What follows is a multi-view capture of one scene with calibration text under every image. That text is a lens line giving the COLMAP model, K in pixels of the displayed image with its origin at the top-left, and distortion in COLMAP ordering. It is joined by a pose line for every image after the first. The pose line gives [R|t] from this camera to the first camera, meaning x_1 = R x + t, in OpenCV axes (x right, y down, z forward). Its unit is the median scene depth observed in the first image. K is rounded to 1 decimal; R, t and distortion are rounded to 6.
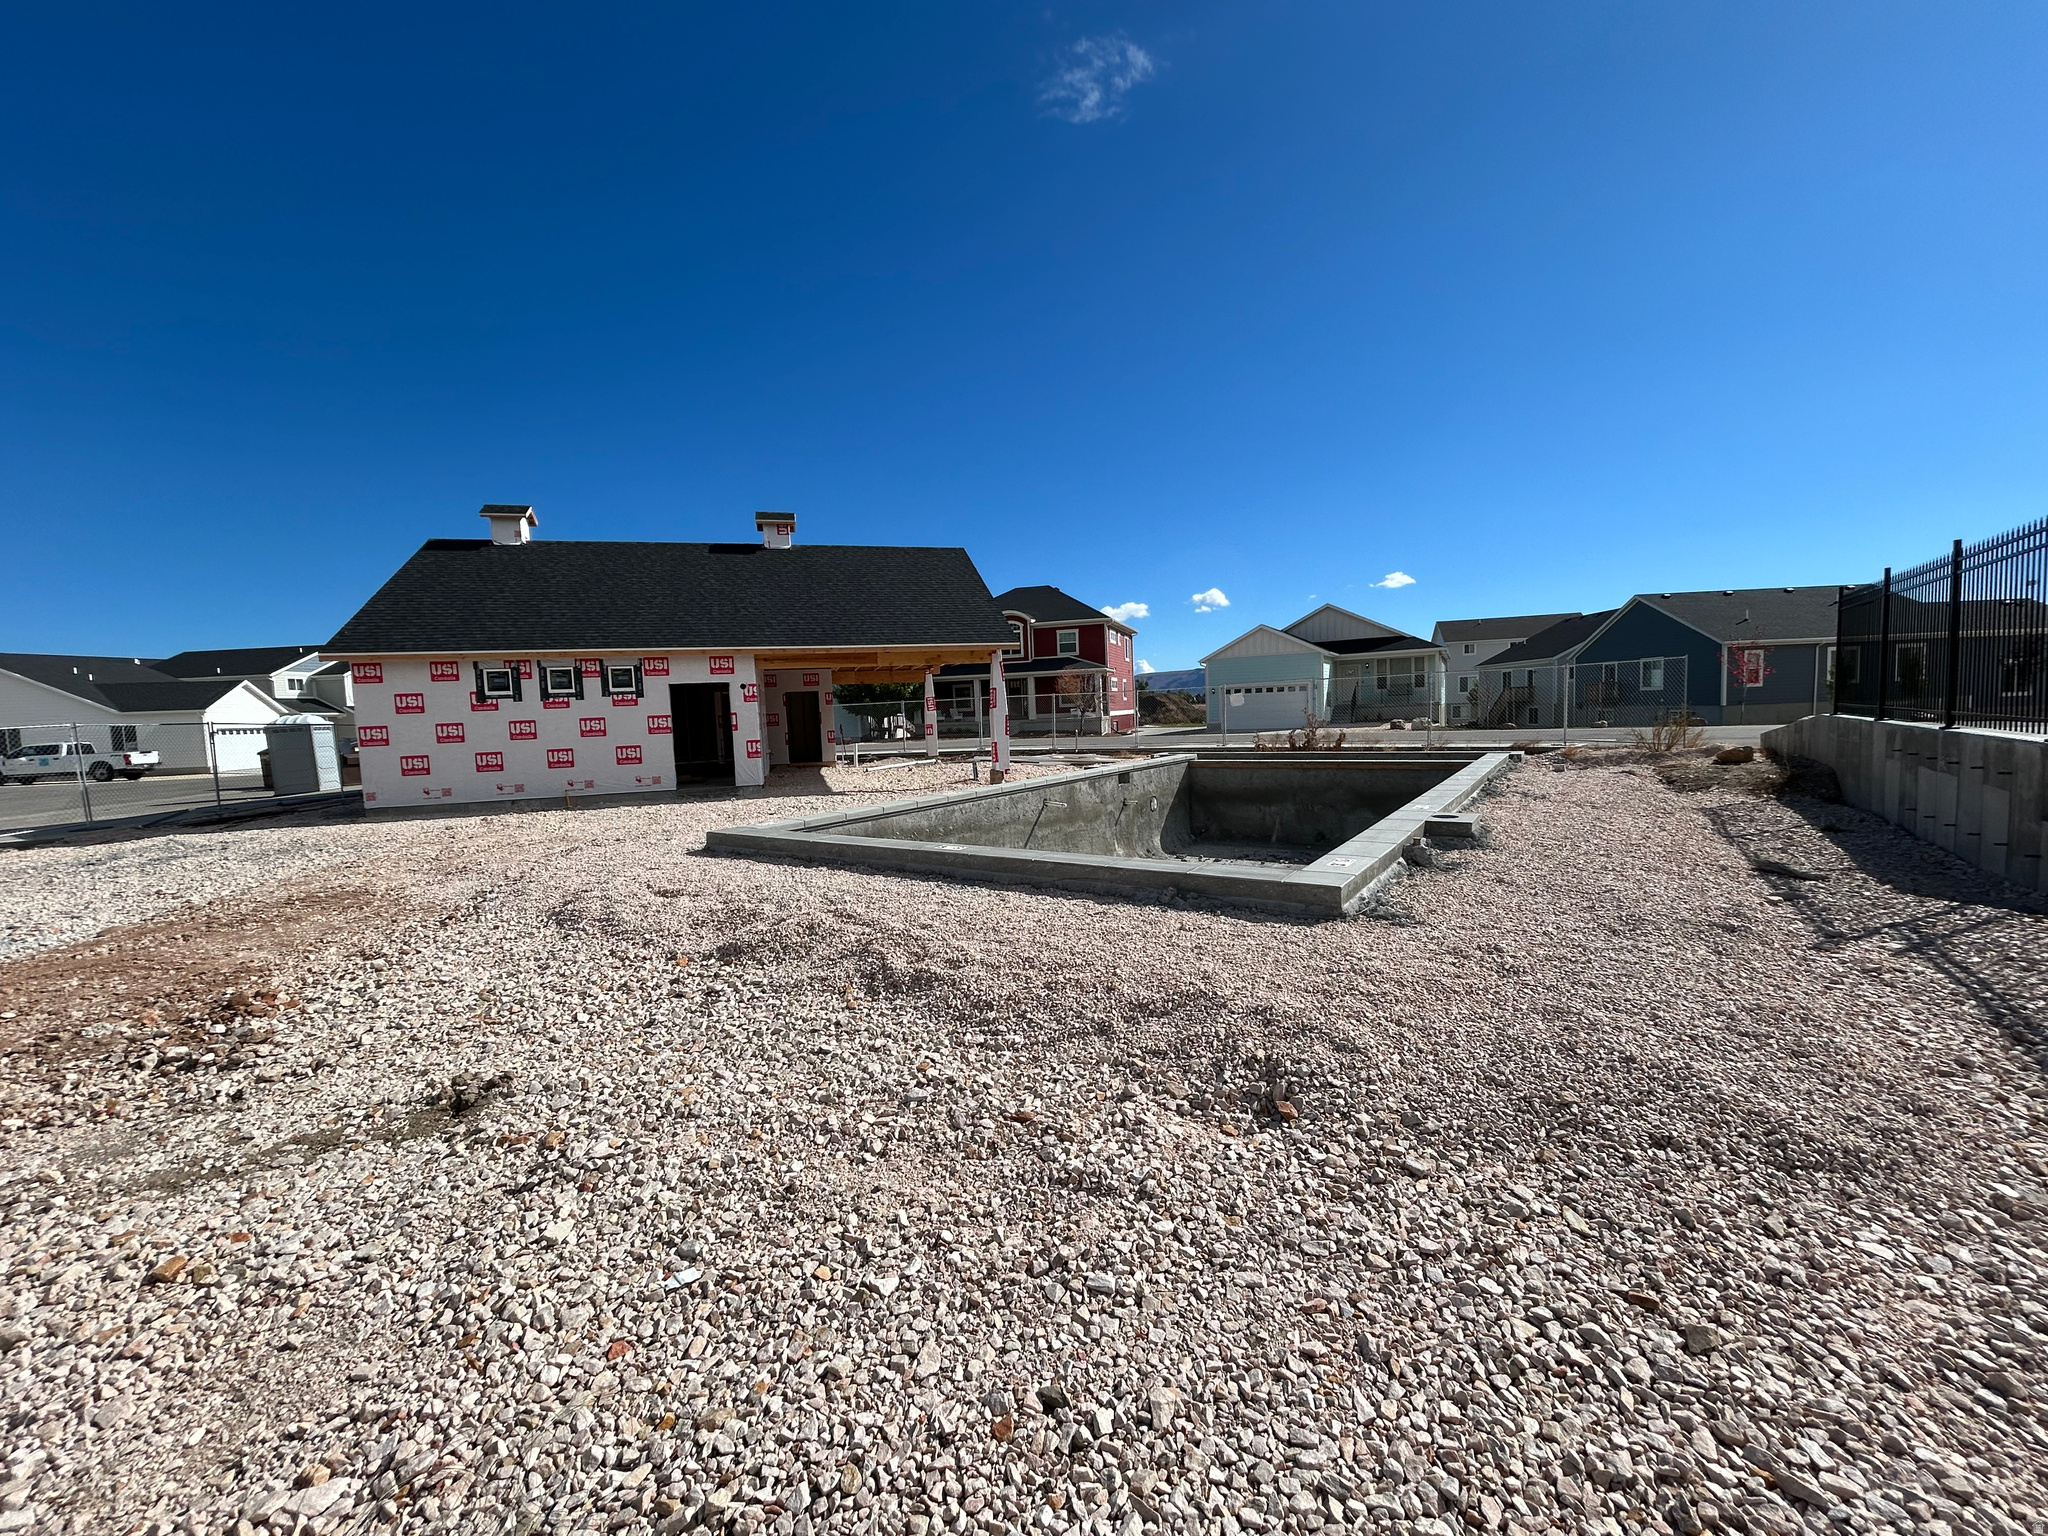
lens RADIAL K [[827.3, 0, 1028.2], [0, 827.3, 763.3], [0, 0, 1]] dist [-0.019049, -0.000142]
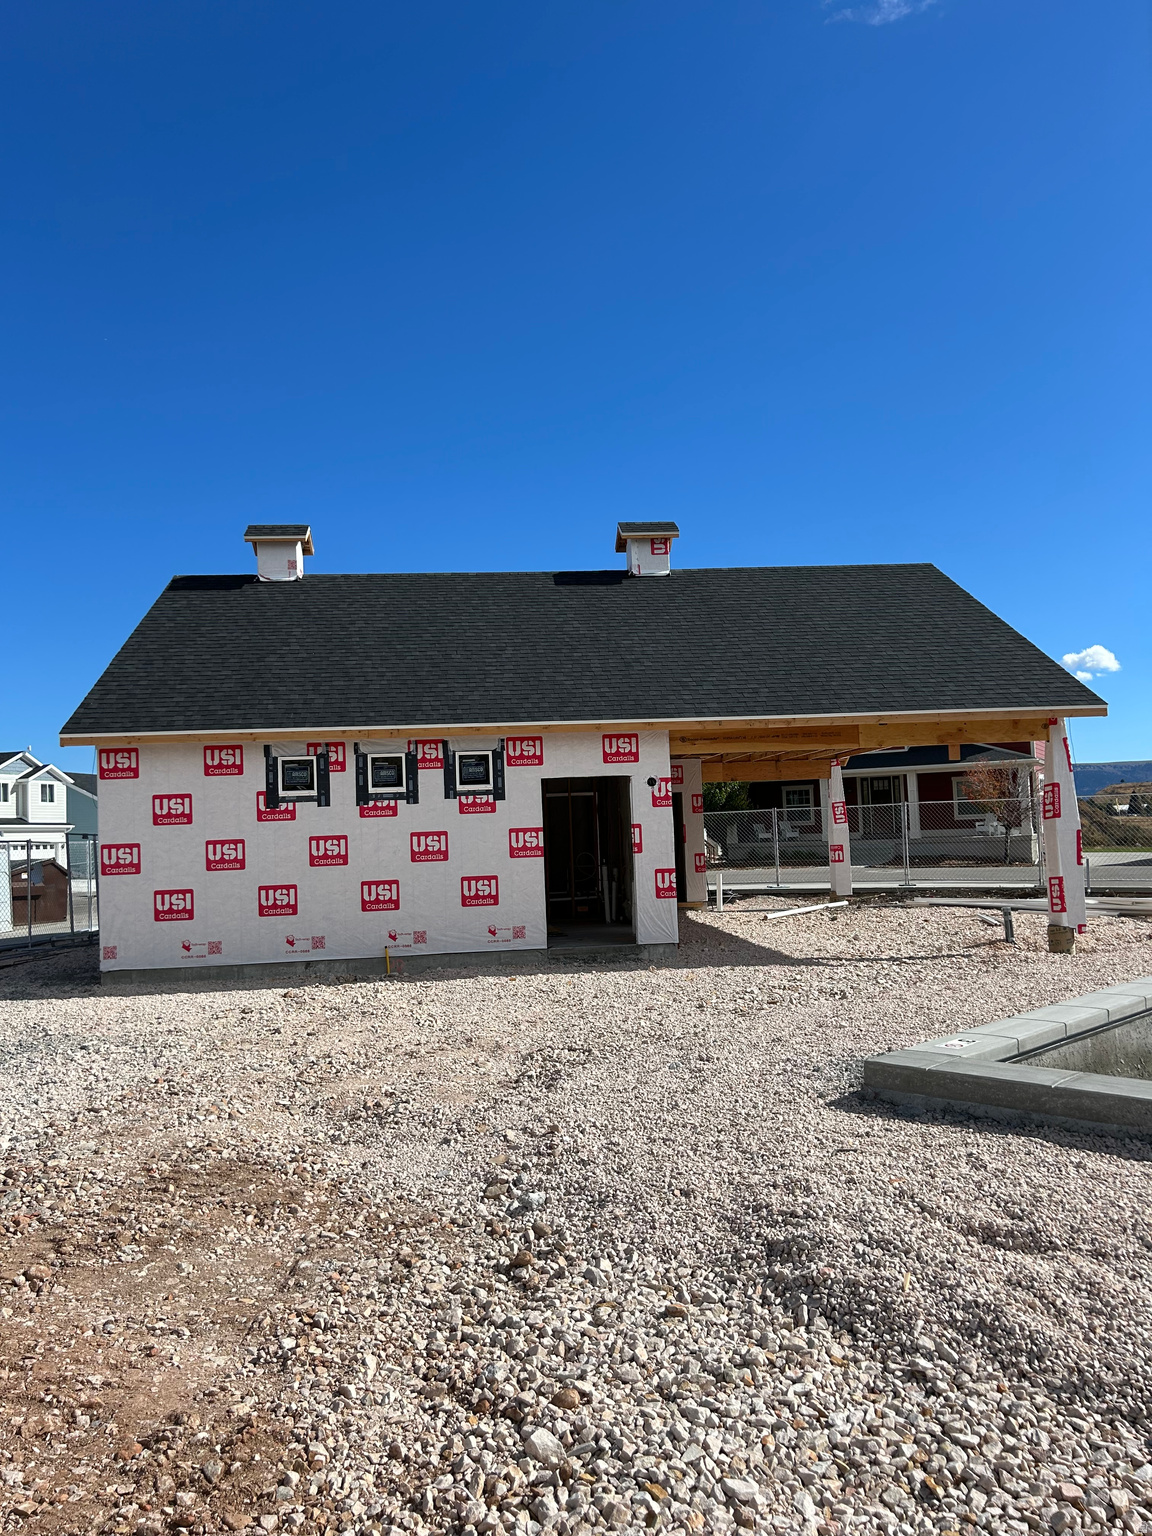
lens RADIAL K [[1161.7, 0, 576.4], [0, 1161.7, 751.2], [0, 0, 1]] dist [0.042213, -0.026638]
pose [[0.979432, -0.011774, -0.201428, -0.206423], [-0.013767, 0.992070, -0.124928, -0.005616], [0.201302, 0.125132, 0.971504, 0.123841]]
